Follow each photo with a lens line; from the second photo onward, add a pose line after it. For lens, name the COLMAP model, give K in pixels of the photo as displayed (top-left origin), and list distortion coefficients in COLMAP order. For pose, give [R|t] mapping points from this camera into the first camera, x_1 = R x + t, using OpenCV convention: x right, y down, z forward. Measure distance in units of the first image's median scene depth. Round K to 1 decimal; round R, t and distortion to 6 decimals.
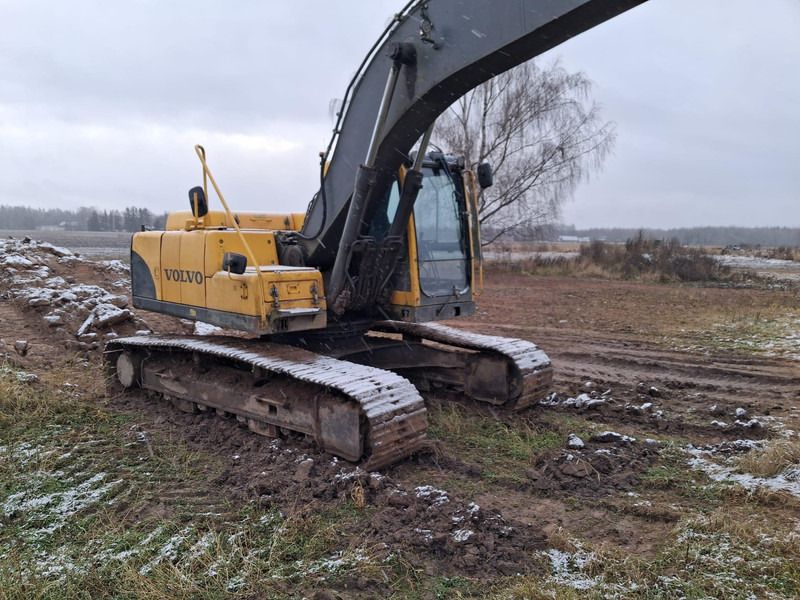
lens RADIAL K [[624.1, 0, 400.0], [0, 624.1, 300.0], [0, 0, 1]] dist [0.090103, -0.150597]
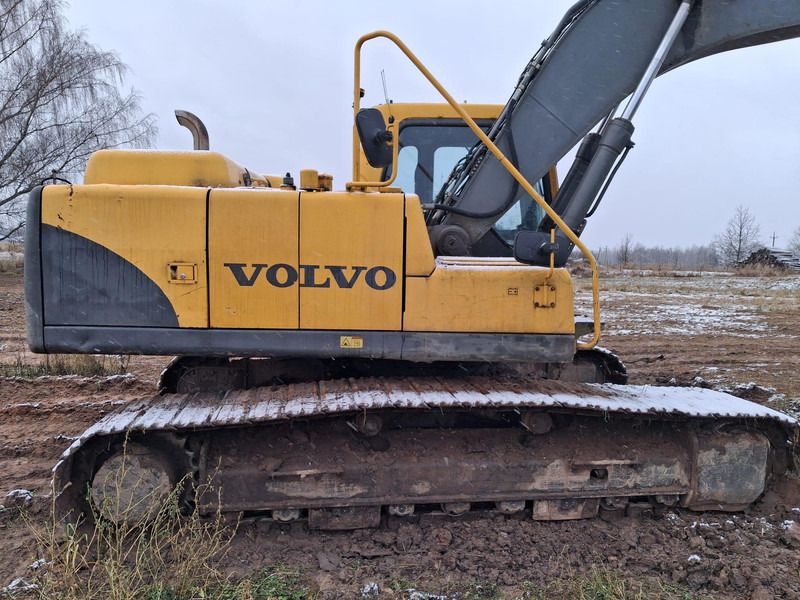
lens RADIAL K [[619.3, 0, 405.8], [0, 619.3, 311.8], [0, 0, 1]] dist [0.002107, 0.000221]
pose [[0.689903, -0.066795, 0.720814, -0.704281], [0.052578, 0.997728, 0.042132, -0.027683], [-0.721990, 0.008832, 0.691847, 0.622754]]
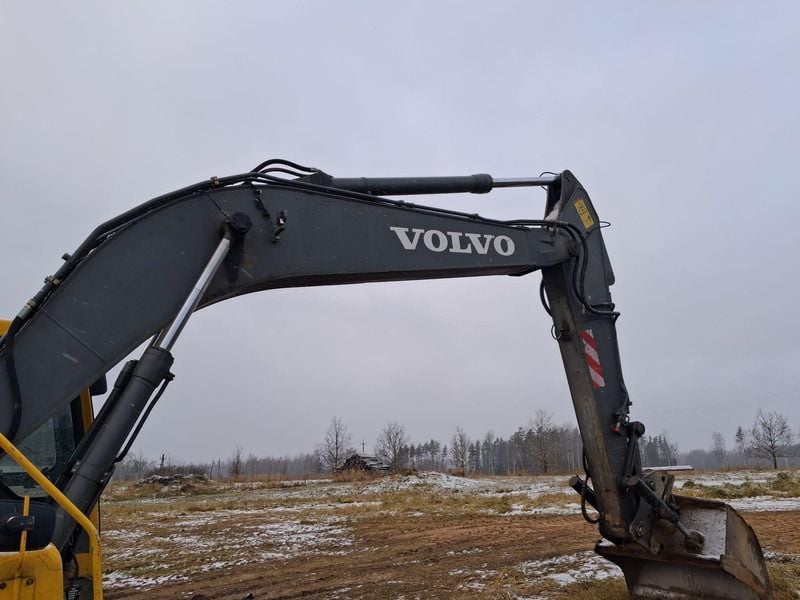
lens RADIAL K [[606.2, 0, 401.6], [0, 606.2, 309.2], [0, 0, 1]] dist [0.090973, -0.154734]
pose [[0.170536, 0.220703, 0.960316, -0.584287], [0.126075, 0.961695, -0.243409, -0.057451], [-0.977253, 0.162582, 0.136178, 0.604347]]
